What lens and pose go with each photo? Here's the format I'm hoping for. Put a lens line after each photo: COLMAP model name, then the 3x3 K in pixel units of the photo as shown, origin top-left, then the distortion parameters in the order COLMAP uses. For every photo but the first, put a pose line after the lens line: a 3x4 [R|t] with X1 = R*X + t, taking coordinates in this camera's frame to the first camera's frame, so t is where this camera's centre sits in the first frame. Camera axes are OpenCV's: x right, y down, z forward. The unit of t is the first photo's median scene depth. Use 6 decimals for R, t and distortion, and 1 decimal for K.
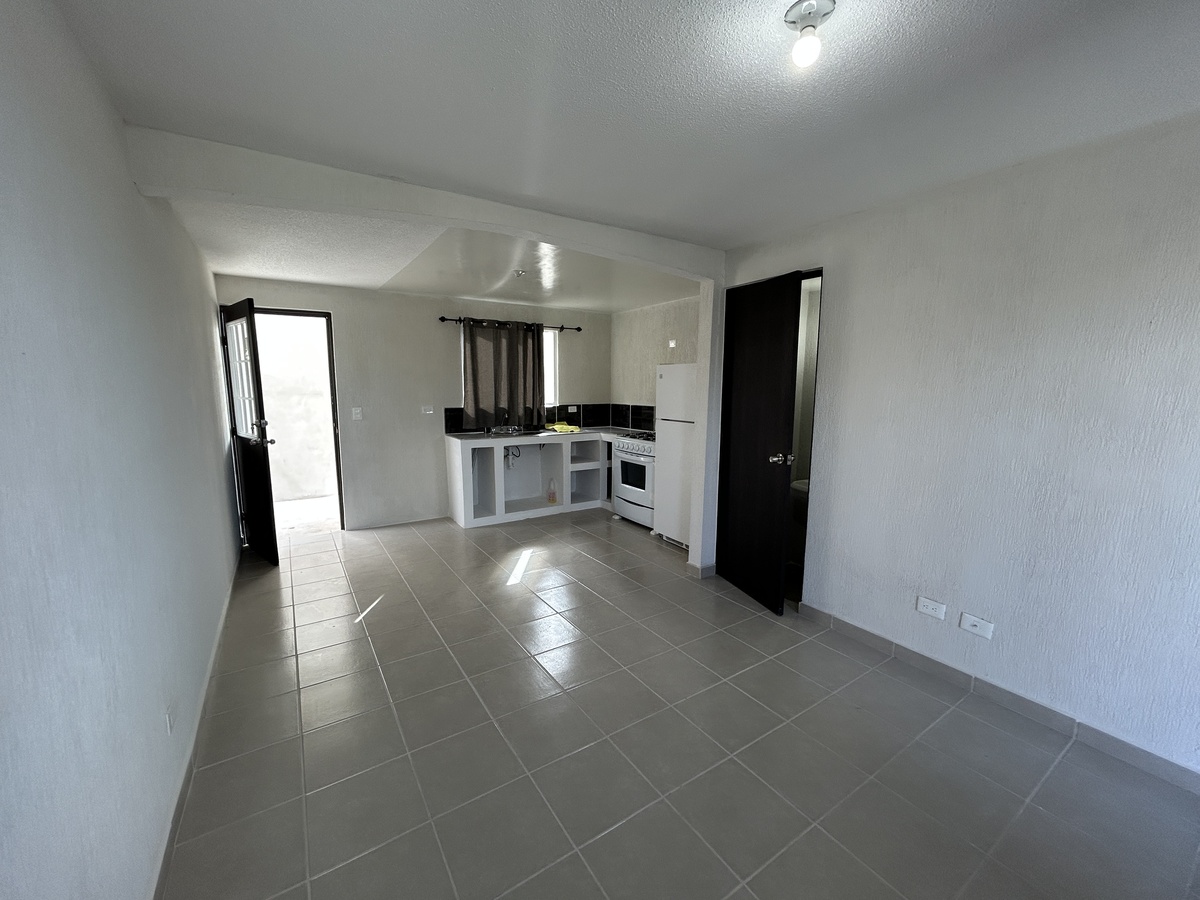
lens RADIAL K [[481.0, 0, 599.9], [0, 481.0, 451.5], [0, 0, 1]] dist [-0.002780, 0.001356]
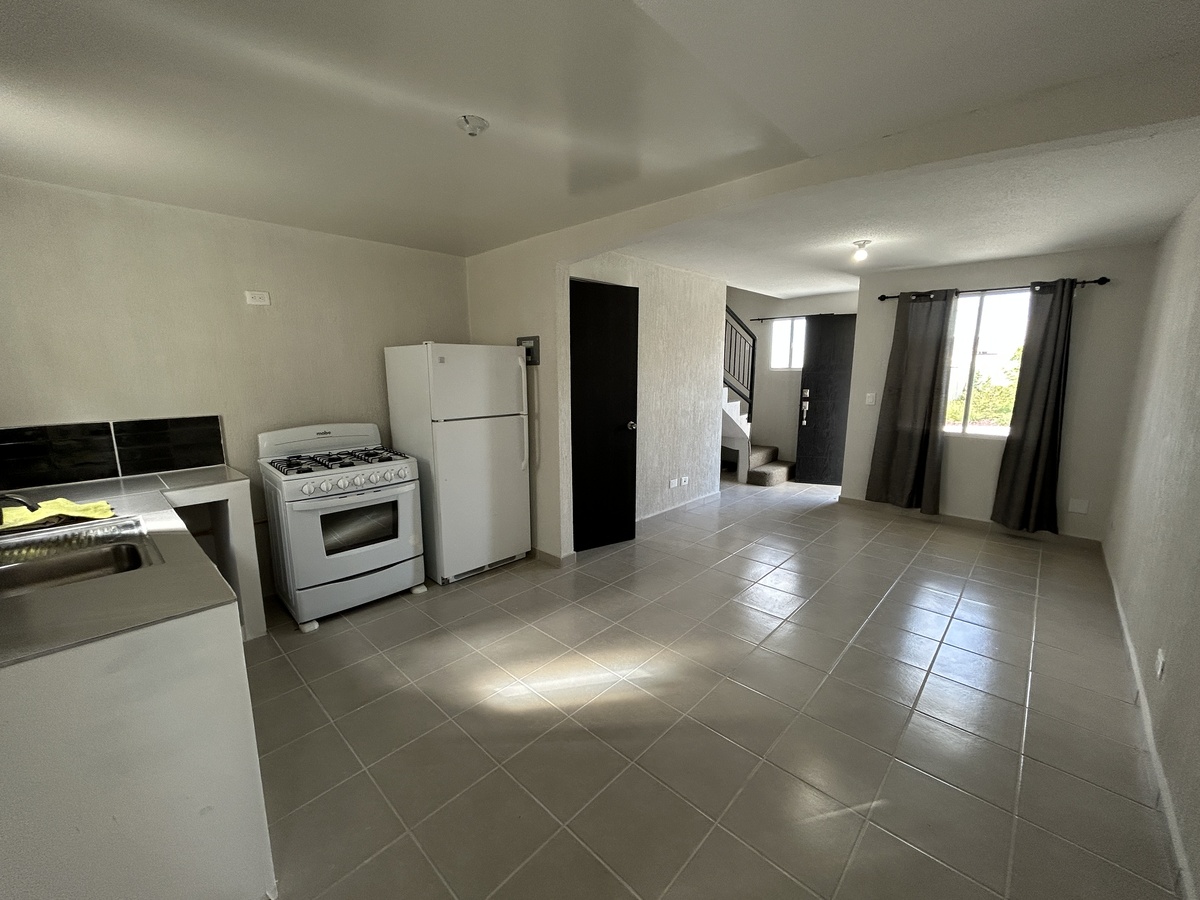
lens RADIAL K [[481.0, 0, 598.9], [0, 481.0, 448.8], [0, 0, 1]] dist [-0.002780, 0.001356]
pose [[-0.236959, -0.163696, 0.957629, -0.623351], [0.135496, 0.970500, 0.199423, -0.138945], [-0.962025, 0.177010, -0.207789, 0.942259]]
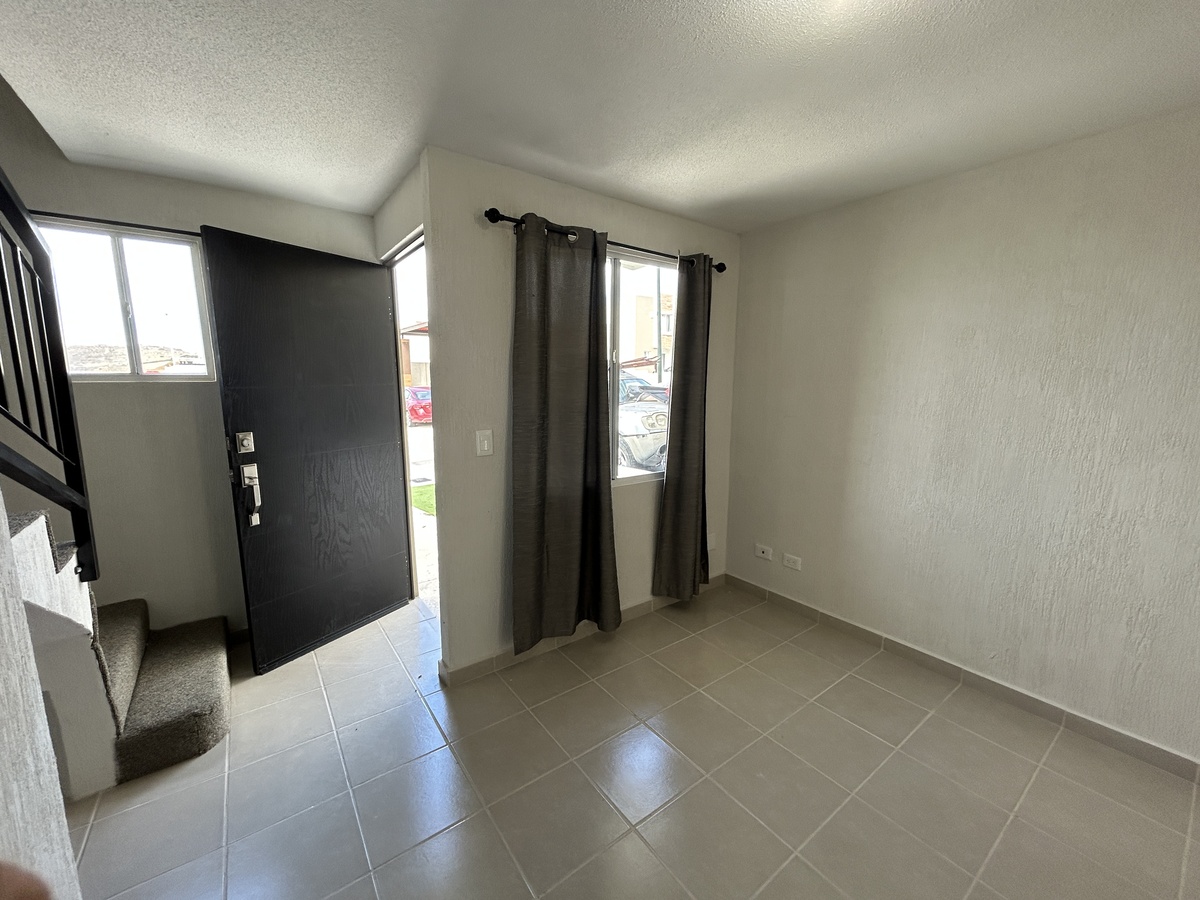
lens RADIAL K [[481.0, 0, 601.2], [0, 481.0, 447.7], [0, 0, 1]] dist [-0.002780, 0.001356]
pose [[-0.997752, 0.007422, -0.066609, 0.249646], [-0.011191, 0.961447, 0.274763, -0.076351], [0.066080, 0.274891, -0.959202, 0.568594]]
